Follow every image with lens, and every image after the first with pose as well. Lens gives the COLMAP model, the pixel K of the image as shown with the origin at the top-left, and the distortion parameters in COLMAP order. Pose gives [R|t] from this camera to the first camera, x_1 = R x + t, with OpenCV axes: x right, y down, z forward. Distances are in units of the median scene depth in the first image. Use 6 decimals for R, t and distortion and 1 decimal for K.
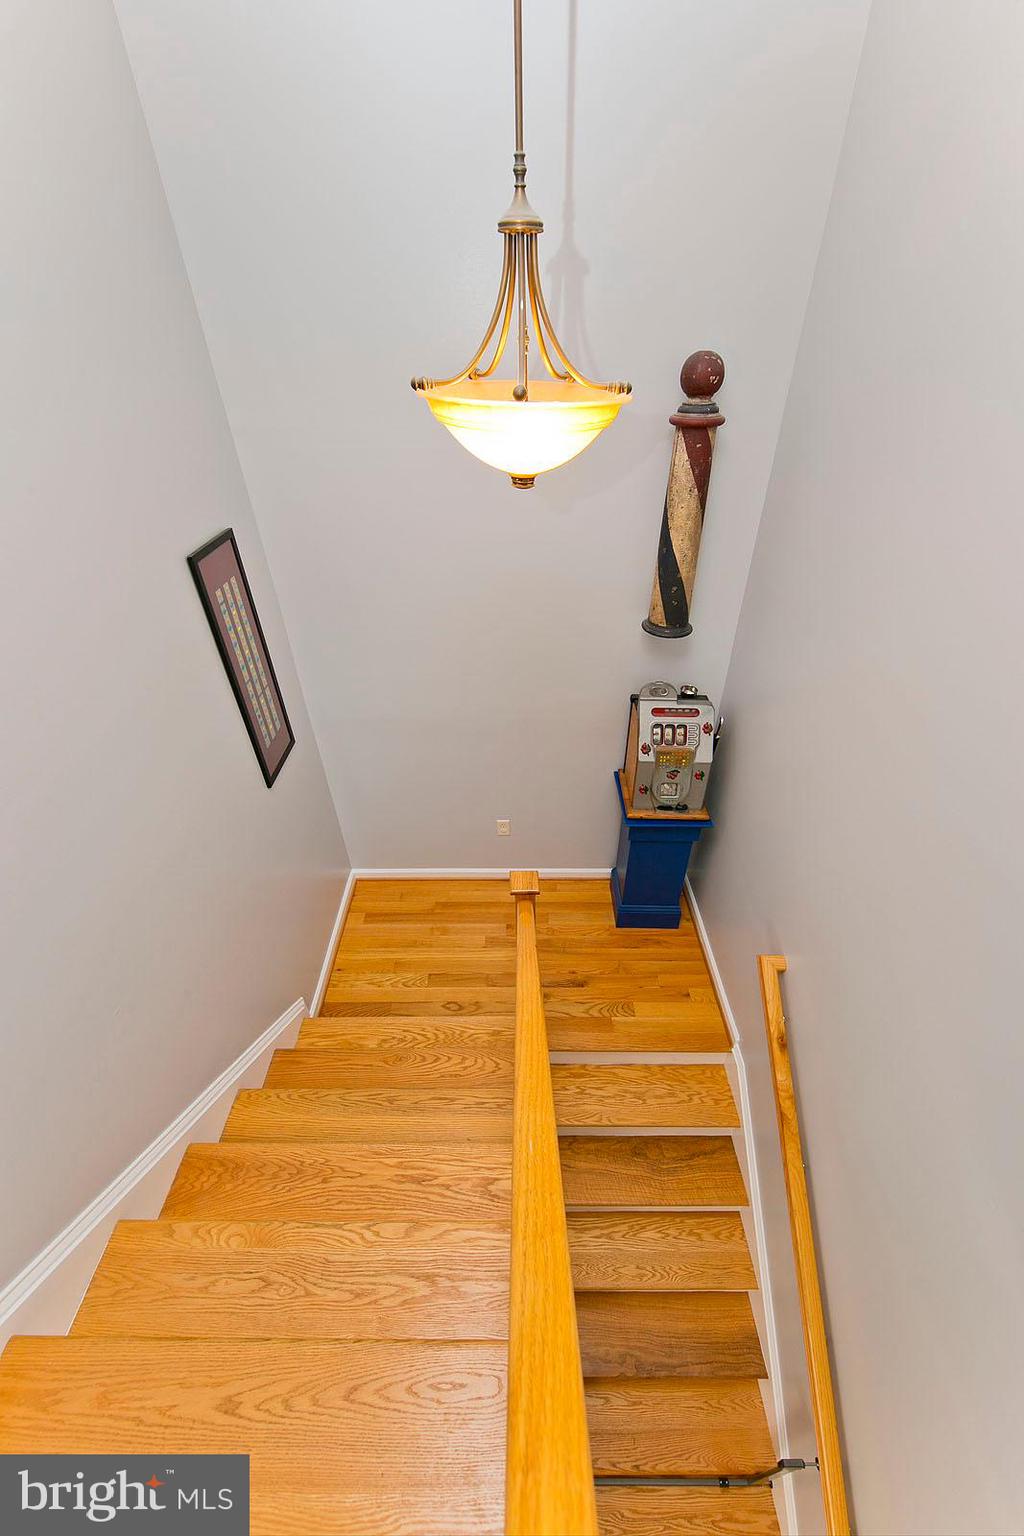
lens RADIAL K [[566.6, 0, 532.4], [0, 566.6, 772.0], [0, 0, 1]] dist [0.000526, 0.000042]
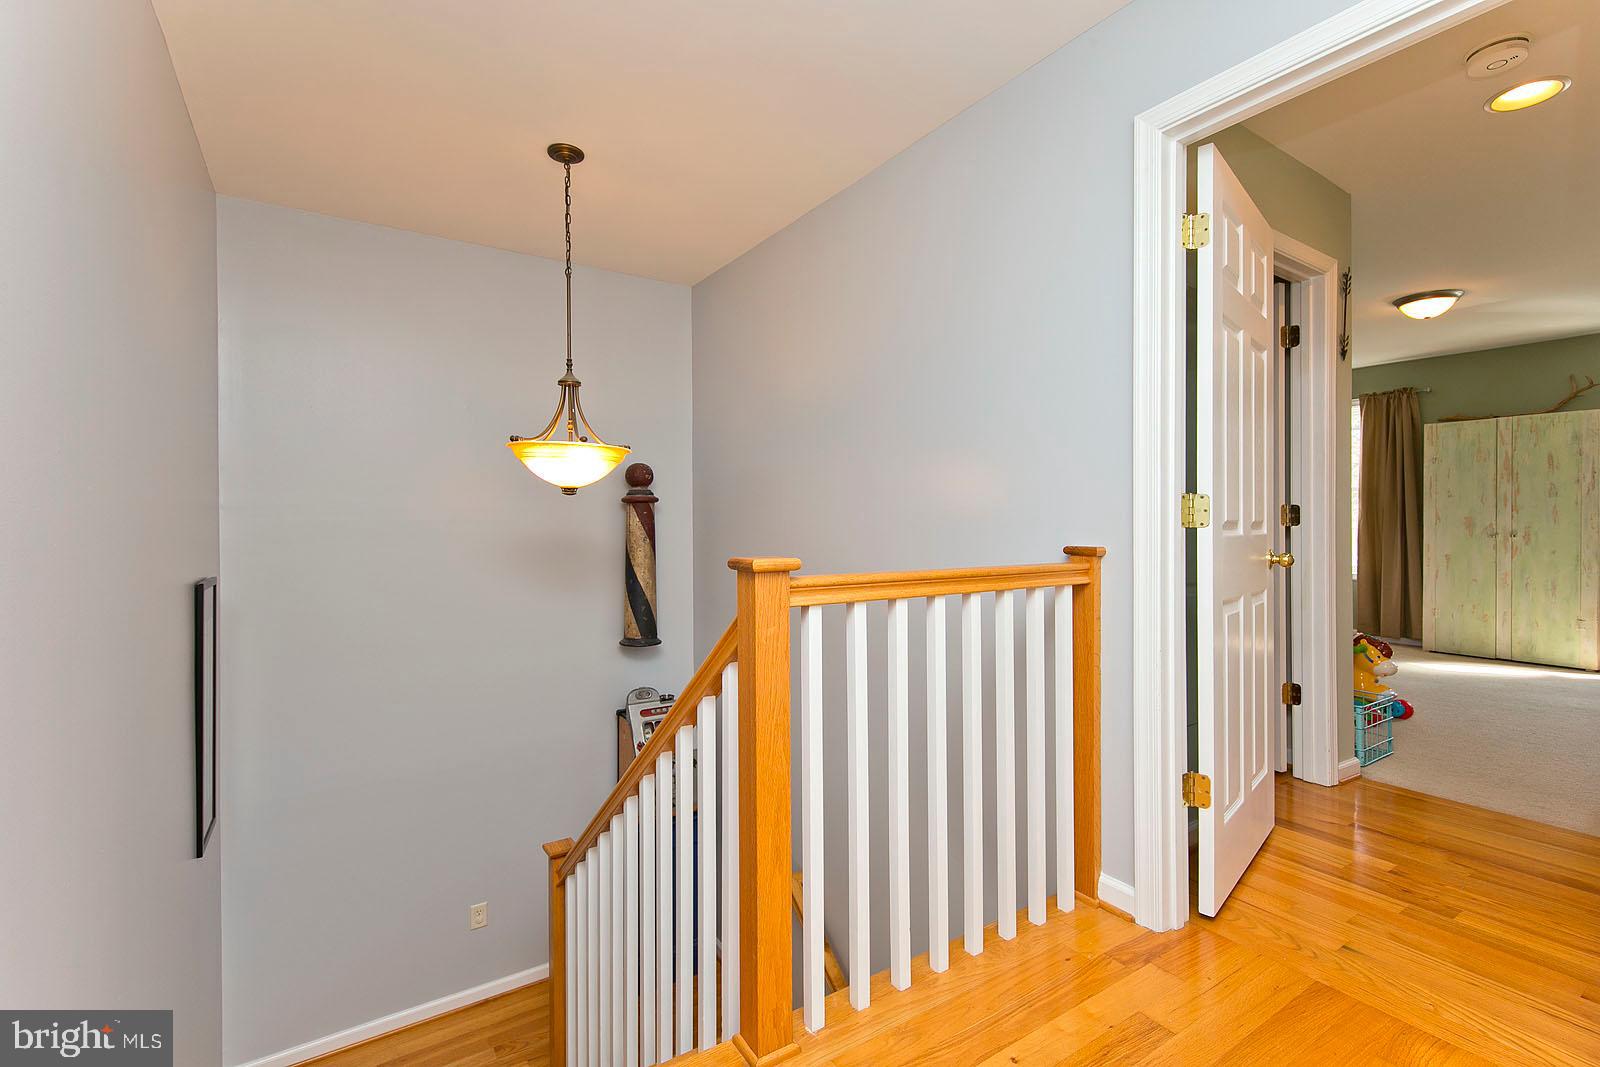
lens RADIAL K [[709.9, 0, 800.0], [0, 709.9, 533.5], [0, 0, 1]] dist [0.013142, -0.000151]
pose [[0.857629, 0.002777, 0.514261, -0.288408], [0.302242, 0.806337, -0.508401, 0.492006], [-0.416080, 0.591450, 0.690698, -0.384065]]
